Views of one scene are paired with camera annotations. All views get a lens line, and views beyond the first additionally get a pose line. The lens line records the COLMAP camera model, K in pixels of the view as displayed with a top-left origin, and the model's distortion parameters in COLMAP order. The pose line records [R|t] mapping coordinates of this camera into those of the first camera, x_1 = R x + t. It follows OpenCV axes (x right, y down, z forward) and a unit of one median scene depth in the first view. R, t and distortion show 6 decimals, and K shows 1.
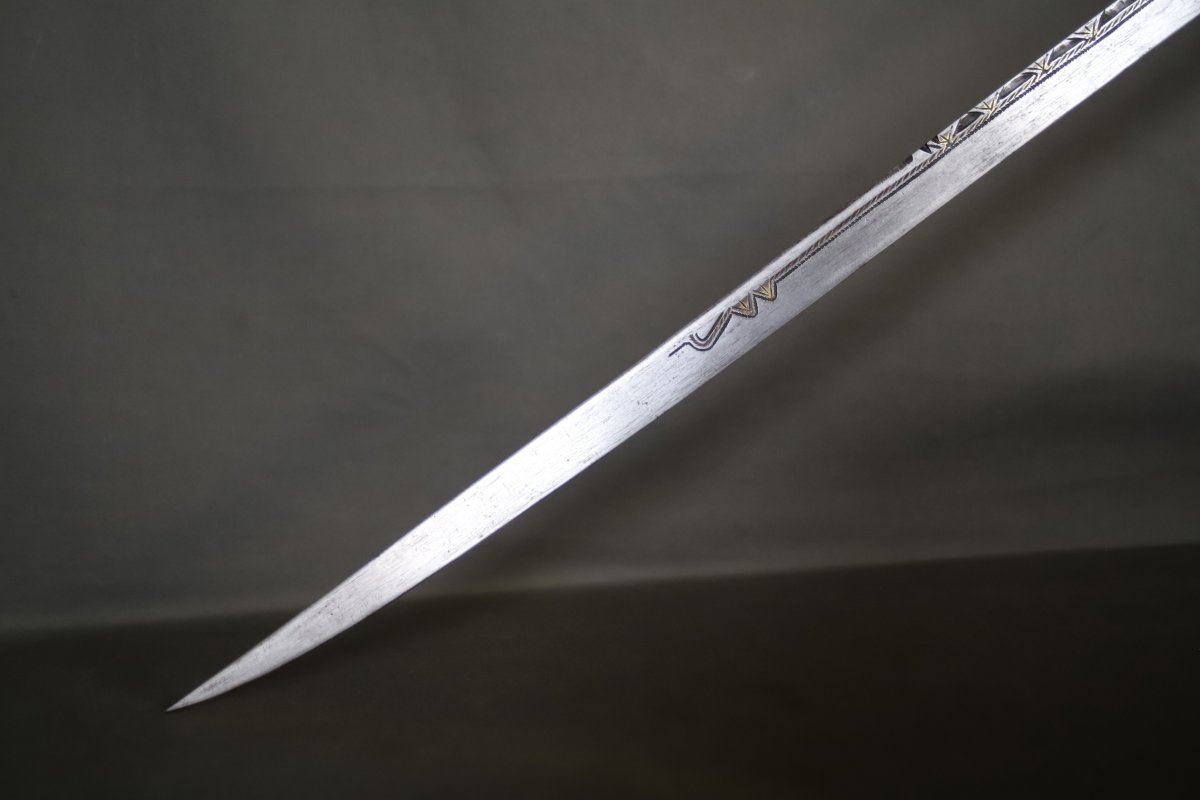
lens RADIAL K [[2085.4, 0, 593.0], [0, 2085.4, 393.3], [0, 0, 1]] dist [0.060876, 0.000000]
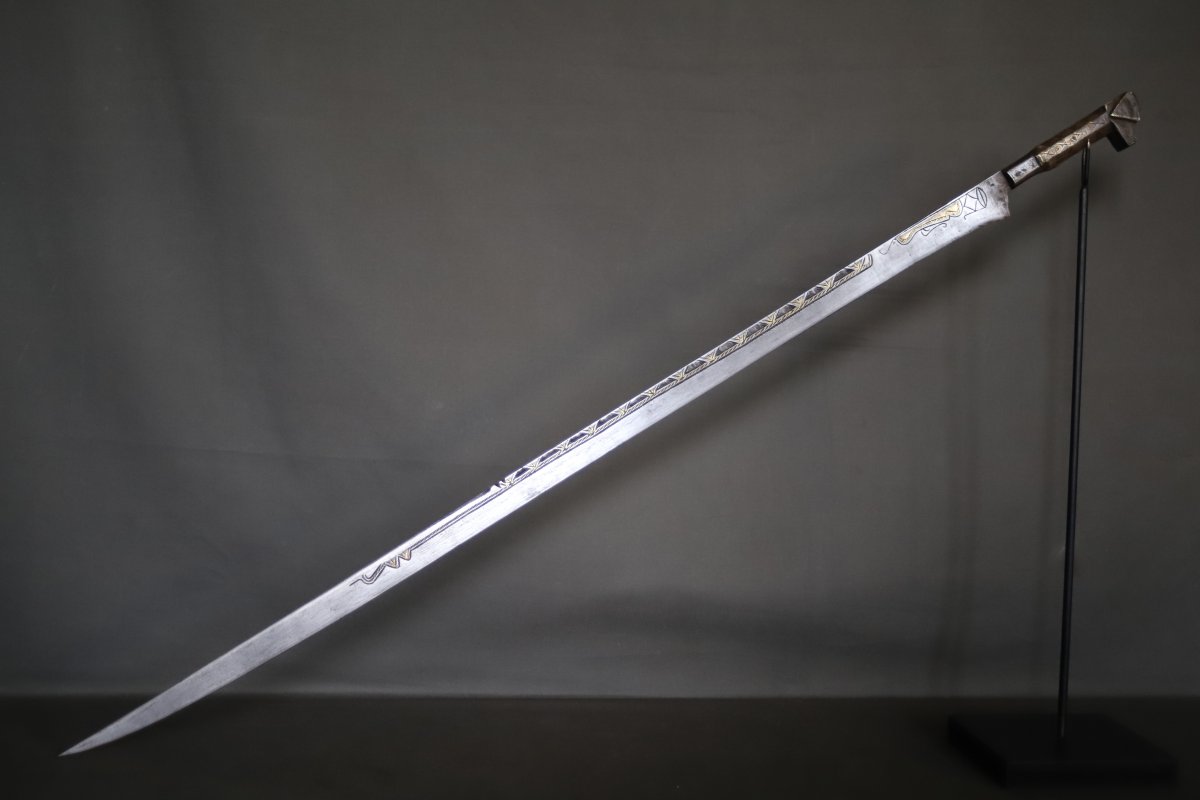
lens RADIAL K [[1925.6, 0, 598.6], [0, 1925.6, 396.0], [0, 0, 1]] dist [-0.023290, 0.000000]
pose [[0.996028, 0.085509, 0.024823, 0.198827], [-0.084974, 0.996143, -0.021857, -0.165796], [-0.026597, 0.019661, 0.999453, -0.695413]]
